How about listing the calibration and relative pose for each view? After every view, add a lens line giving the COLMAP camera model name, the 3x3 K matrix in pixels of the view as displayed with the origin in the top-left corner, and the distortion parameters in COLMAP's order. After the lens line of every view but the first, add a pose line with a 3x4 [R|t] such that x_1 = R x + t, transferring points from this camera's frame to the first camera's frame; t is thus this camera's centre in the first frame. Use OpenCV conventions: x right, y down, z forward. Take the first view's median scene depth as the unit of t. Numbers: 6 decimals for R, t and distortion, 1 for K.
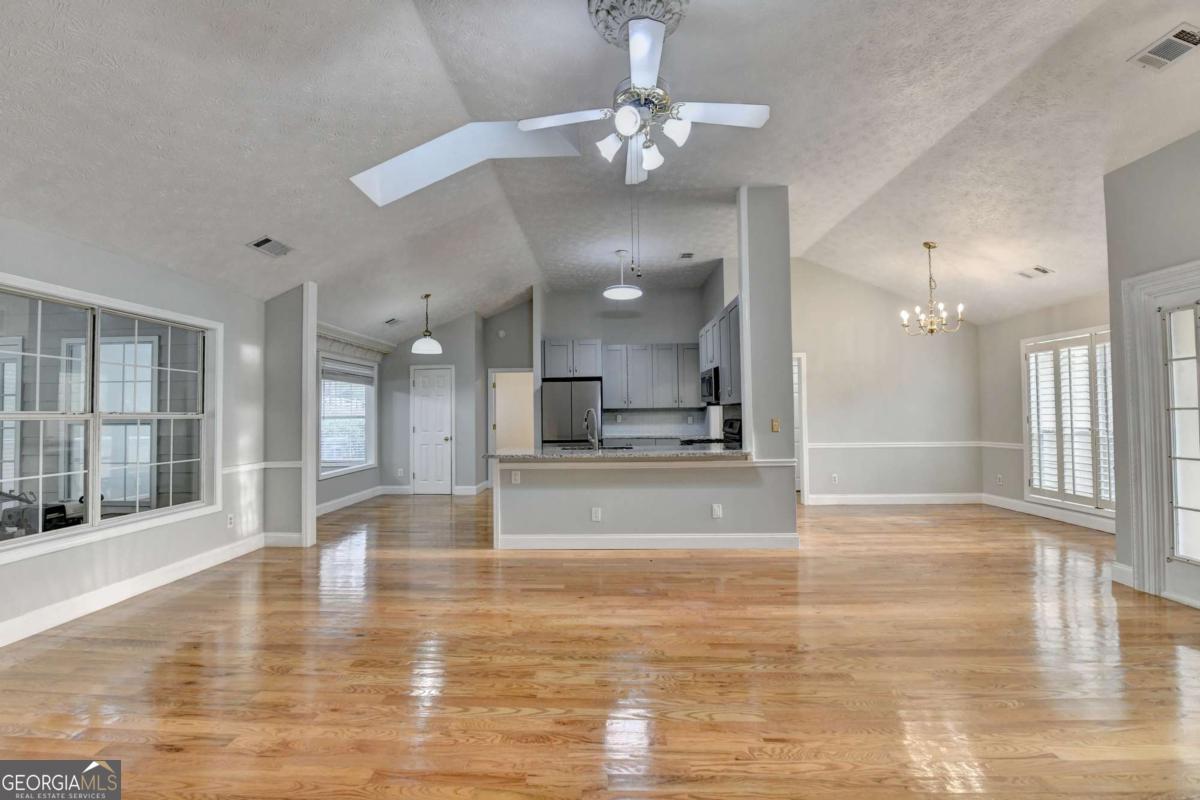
lens RADIAL K [[478.0, 0, 583.0], [0, 478.0, 404.6], [0, 0, 1]] dist [-0.022021, 0.000113]
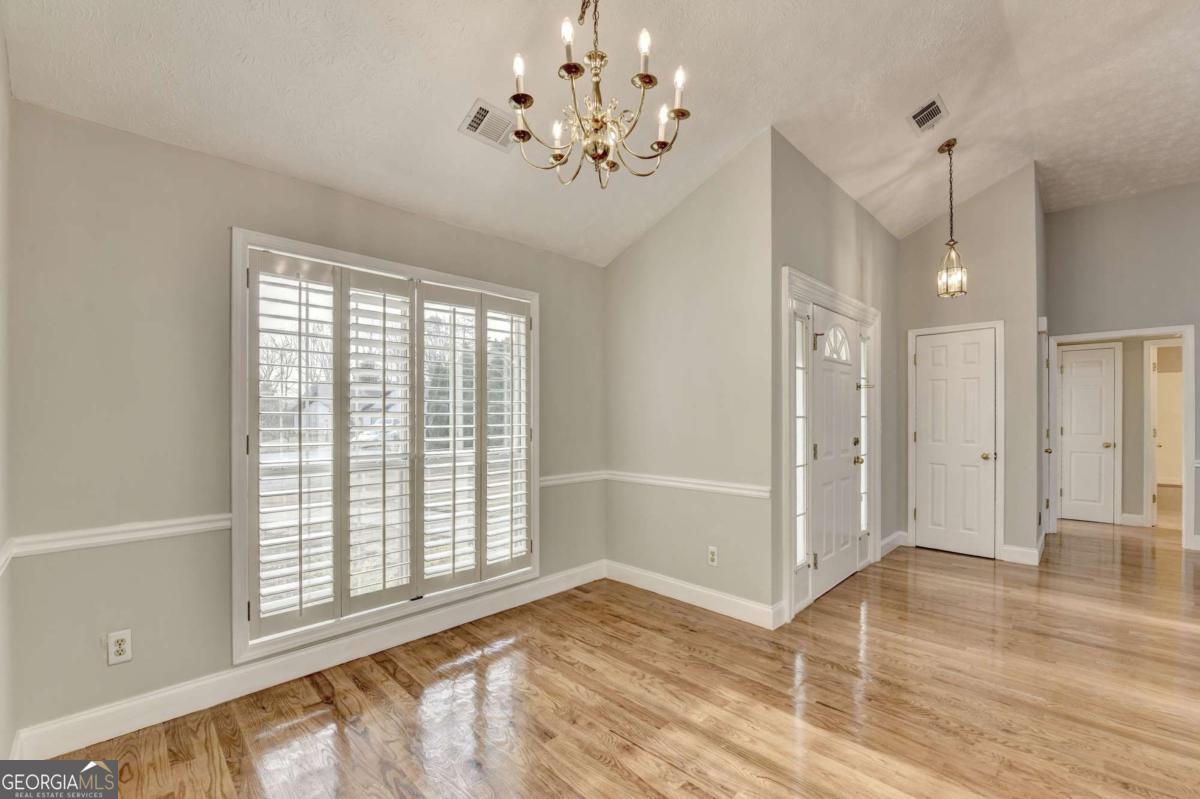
lens RADIAL K [[486.6, 0, 595.7], [0, 486.6, 413.6], [0, 0, 1]] dist [-0.018362, -0.000092]
pose [[-0.737412, 0.012751, 0.675322, 0.506431], [-0.004759, 0.999699, -0.024072, 0.016084], [-0.675426, -0.020965, -0.737130, 1.152030]]
